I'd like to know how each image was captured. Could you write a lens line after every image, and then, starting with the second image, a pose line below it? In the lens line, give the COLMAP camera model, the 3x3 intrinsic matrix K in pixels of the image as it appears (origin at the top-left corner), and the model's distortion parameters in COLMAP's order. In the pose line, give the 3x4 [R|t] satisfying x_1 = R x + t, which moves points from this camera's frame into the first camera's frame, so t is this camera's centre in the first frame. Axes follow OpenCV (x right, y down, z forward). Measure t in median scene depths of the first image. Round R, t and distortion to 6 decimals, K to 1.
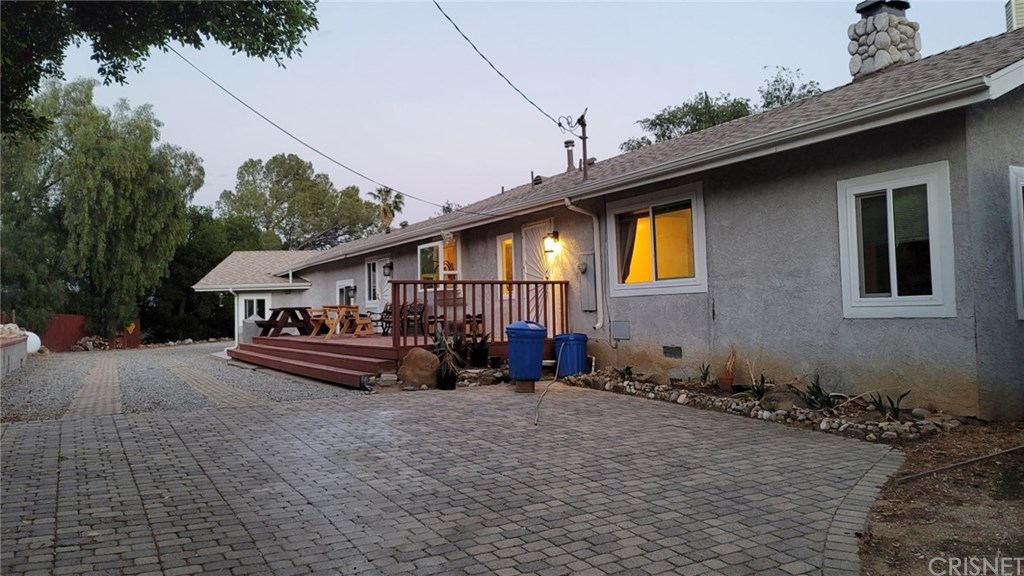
lens RADIAL K [[742.1, 0, 515.4], [0, 742.1, 274.0], [0, 0, 1]] dist [0.079923, -0.060116]
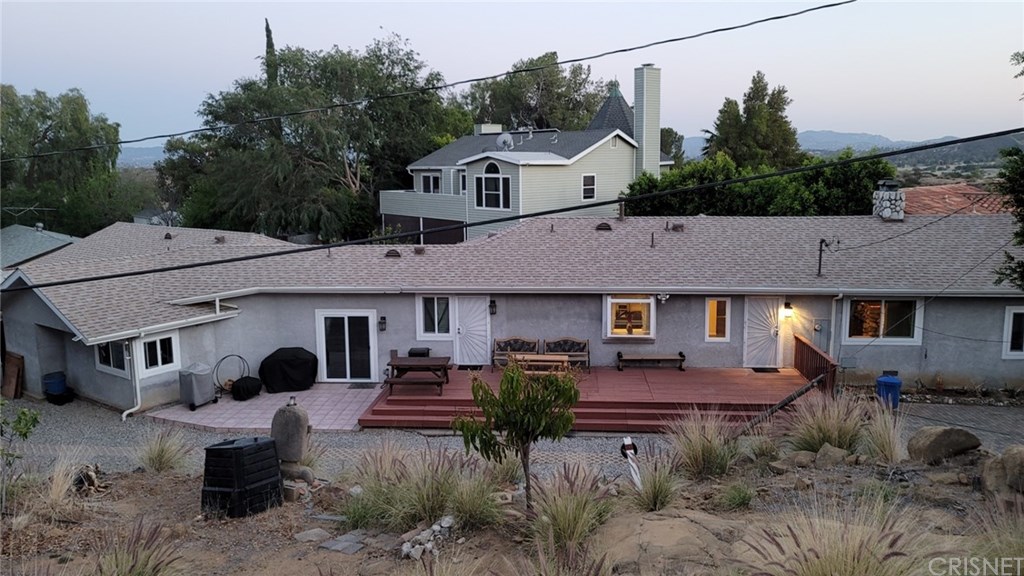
lens RADIAL K [[742.1, 0, 515.4], [0, 742.1, 274.0], [0, 0, 1]] dist [0.079923, -0.060116]
pose [[0.555187, -0.108977, 0.824555, -2.155647], [-0.044758, 0.986028, 0.160455, -0.474550], [-0.830521, -0.125988, 0.542552, 0.848993]]
